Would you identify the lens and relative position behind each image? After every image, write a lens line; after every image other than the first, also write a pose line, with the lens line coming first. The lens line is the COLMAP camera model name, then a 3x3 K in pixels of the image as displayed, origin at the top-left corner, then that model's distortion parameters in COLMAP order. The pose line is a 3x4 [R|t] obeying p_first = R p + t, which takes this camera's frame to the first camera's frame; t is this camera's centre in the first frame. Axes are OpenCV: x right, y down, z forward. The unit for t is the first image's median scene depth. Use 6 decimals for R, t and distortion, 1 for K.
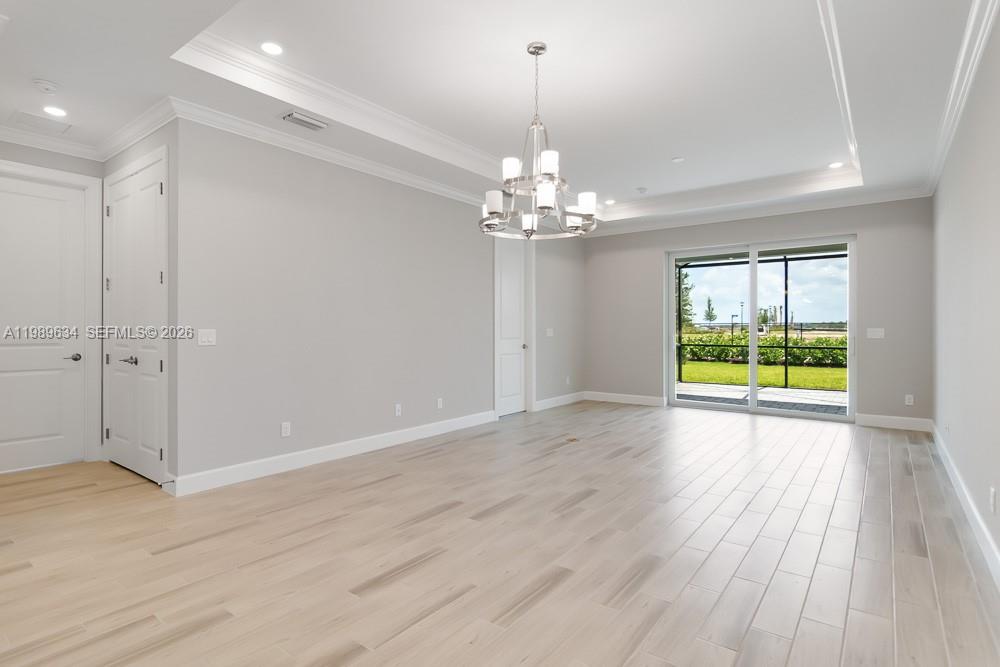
lens RADIAL K [[501.6, 0, 504.2], [0, 501.6, 327.2], [0, 0, 1]] dist [-0.002560, -0.000991]
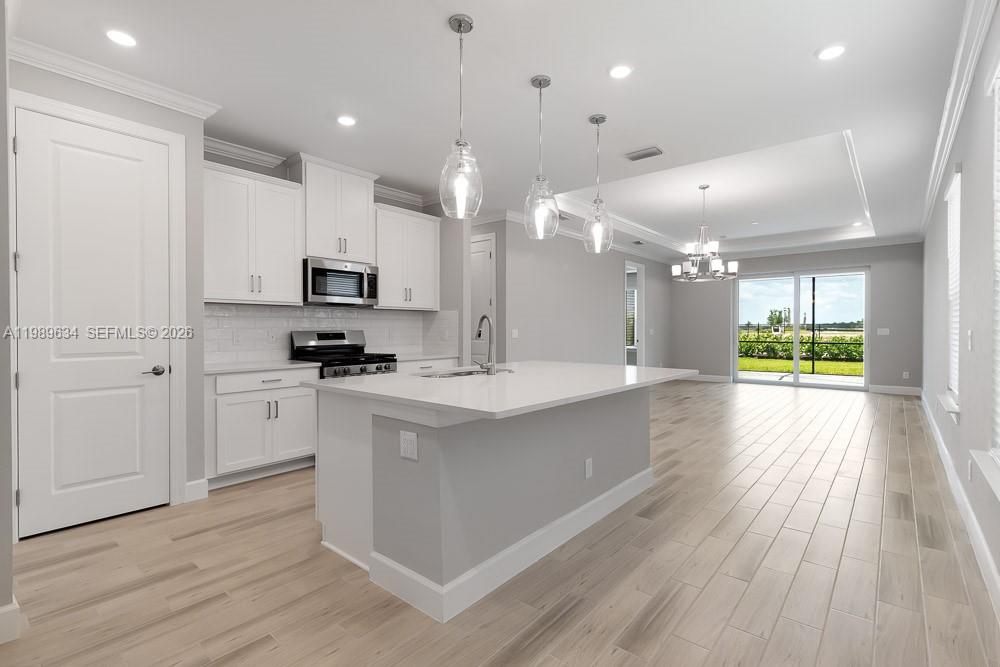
lens RADIAL K [[462.9, 0, 507.8], [0, 462.9, 331.5], [0, 0, 1]] dist [0.002692, 0.000456]
pose [[0.998913, -0.000544, -0.046611, -0.289189], [0.000919, 0.999967, 0.008021, -0.001099], [0.046605, -0.008056, 0.998881, -0.401403]]
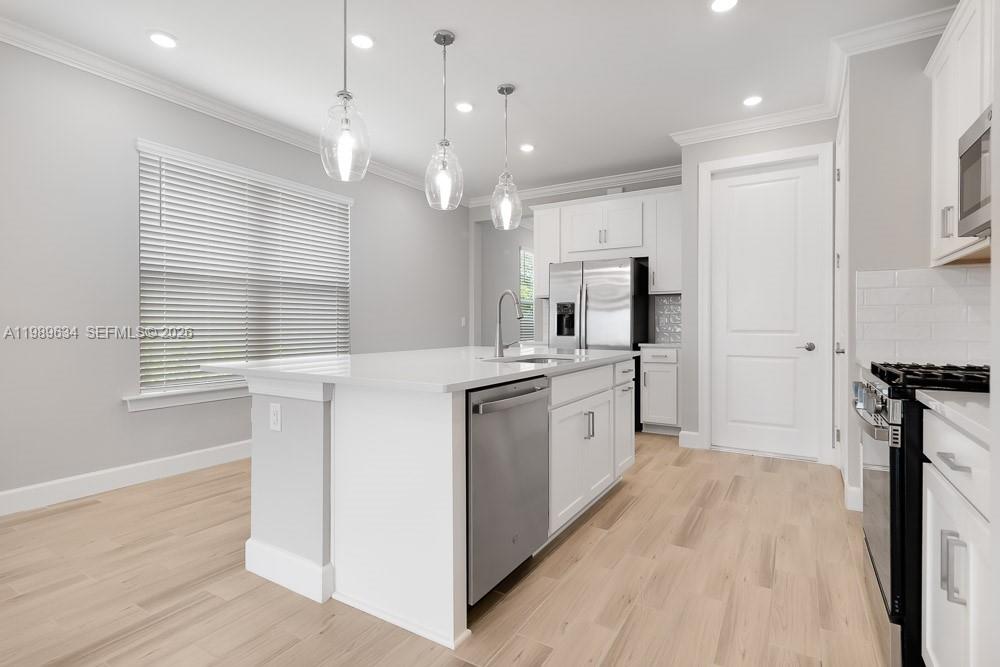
lens RADIAL K [[481.3, 0, 499.9], [0, 481.3, 328.5], [0, 0, 1]] dist [0.002162, 0.000196]
pose [[-0.995211, 0.000854, -0.097749, -0.285667], [0.000028, 0.999964, 0.008457, 0.014958], [0.097753, 0.008414, -0.995175, 0.437928]]
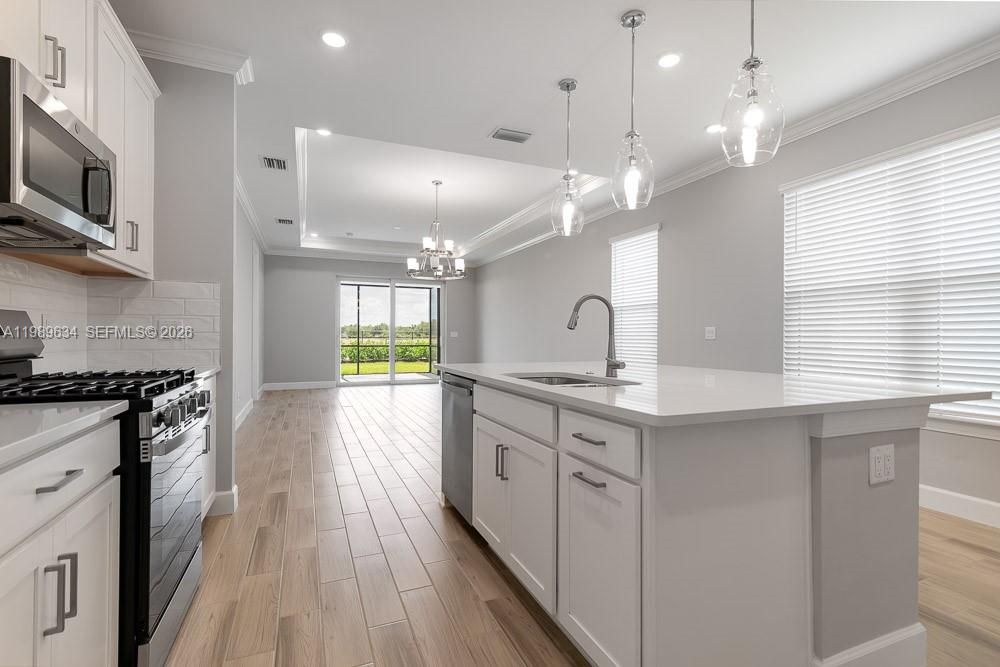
lens RADIAL K [[467.7, 0, 519.4], [0, 467.7, 340.6], [0, 0, 1]] dist [-0.016769, -0.000192]
pose [[0.473126, -0.004502, 0.880983, -0.635171], [-0.006861, 0.999938, 0.008794, 0.014979], [-0.880968, -0.010205, 0.473066, -0.064544]]
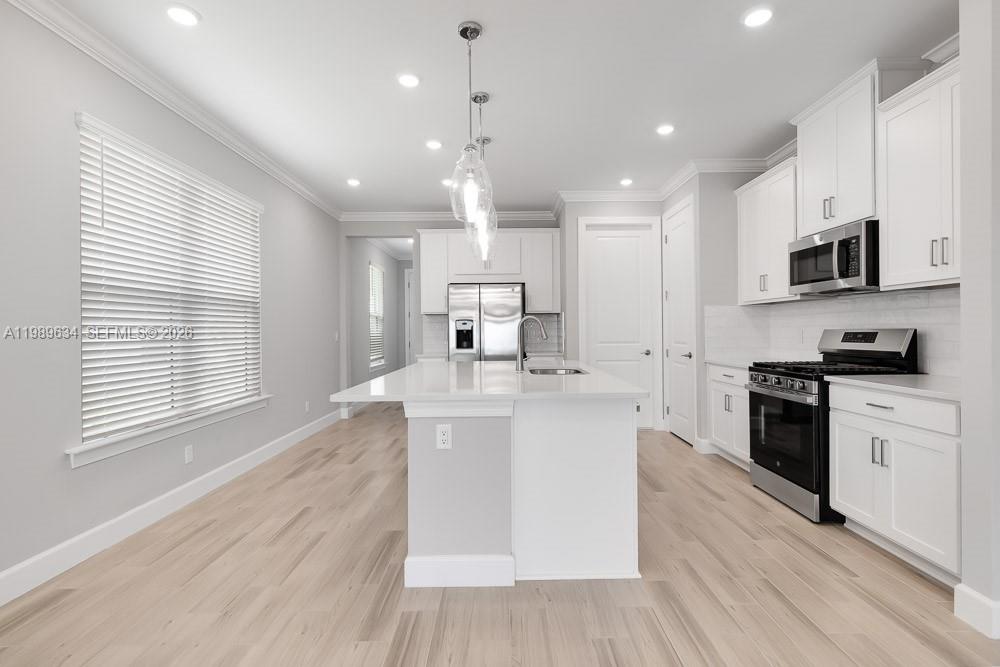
lens RADIAL K [[468.5, 0, 503.3], [0, 468.5, 332.2], [0, 0, 1]] dist [0.000518, 0.000001]
pose [[-0.795863, 0.010190, -0.605391, -0.017224], [0.009298, 0.999946, 0.004609, 0.000523], [0.605406, -0.001961, -0.795915, 0.405377]]
